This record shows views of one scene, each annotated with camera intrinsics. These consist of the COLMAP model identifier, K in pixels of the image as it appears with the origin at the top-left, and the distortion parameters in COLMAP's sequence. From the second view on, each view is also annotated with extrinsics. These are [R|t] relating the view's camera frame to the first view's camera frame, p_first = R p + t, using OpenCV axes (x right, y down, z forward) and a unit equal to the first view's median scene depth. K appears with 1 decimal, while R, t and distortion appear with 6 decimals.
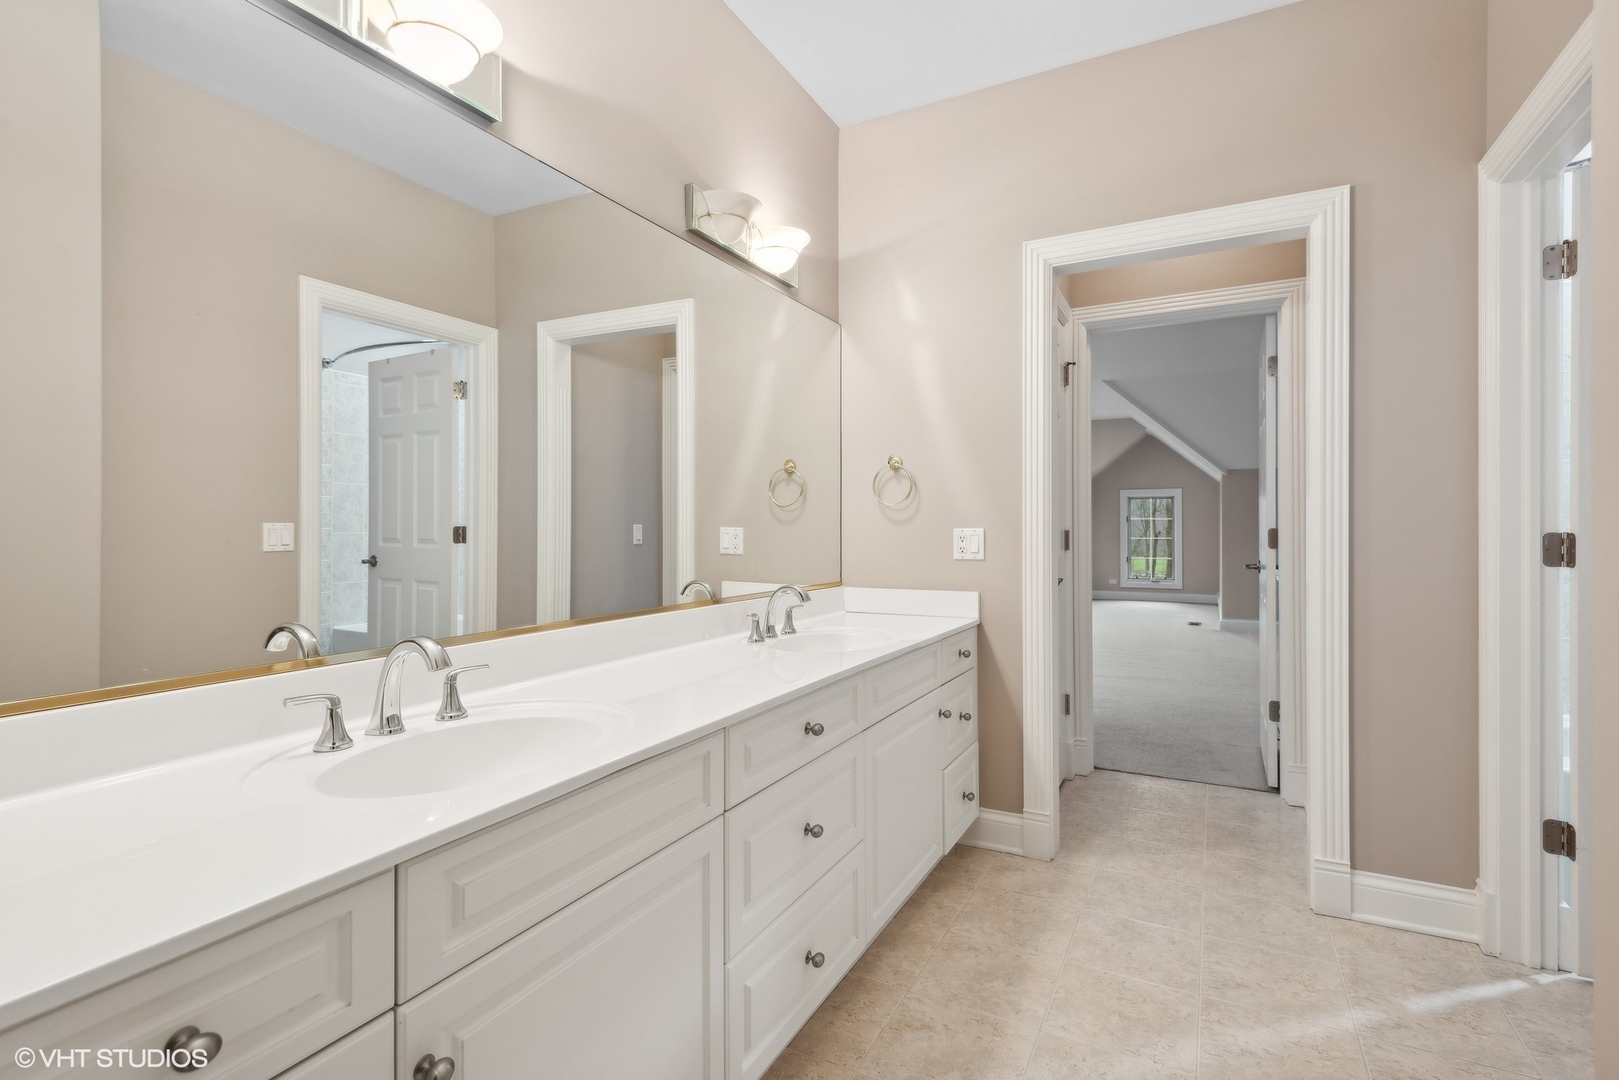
lens RADIAL K [[766.4, 0, 808.4], [0, 766.4, 529.7], [0, 0, 1]] dist [0.026589, 0.000657]
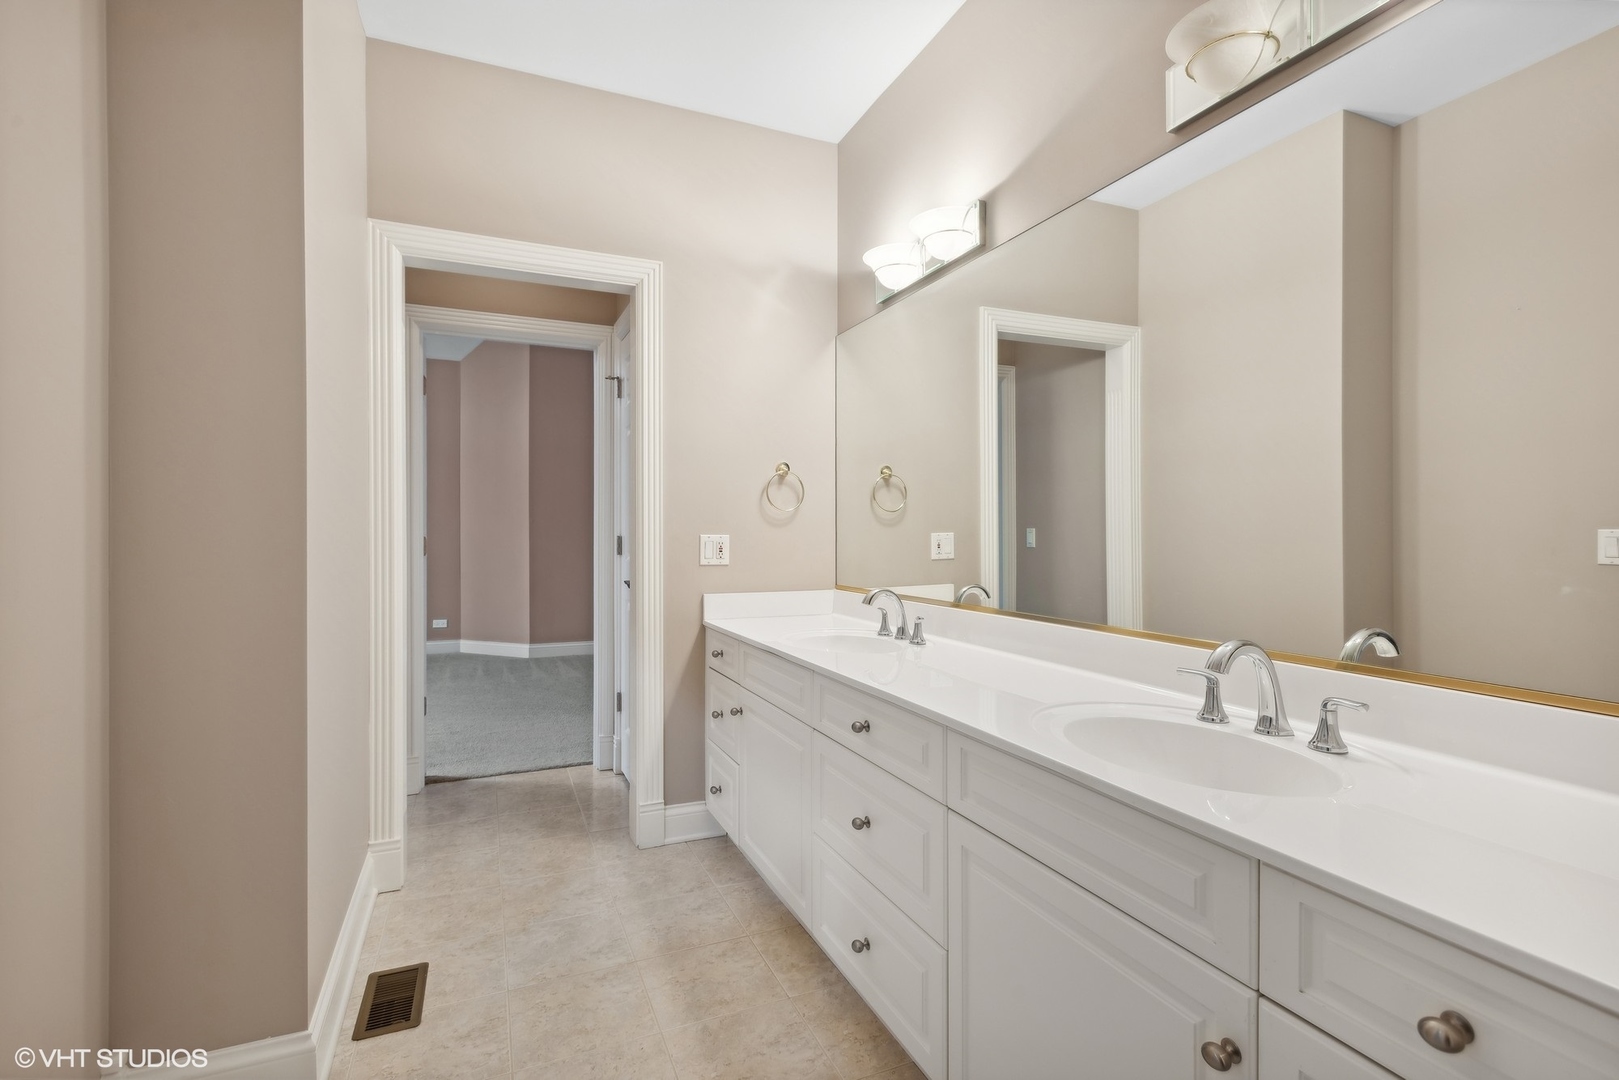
lens RADIAL K [[766.4, 0, 808.2], [0, 766.4, 534.5], [0, 0, 1]] dist [0.026589, 0.000657]
pose [[-0.618699, 0.002713, -0.785623, 0.822652], [-0.005947, 0.999949, 0.008137, -0.007087], [0.785606, 0.009706, -0.618651, 1.504256]]
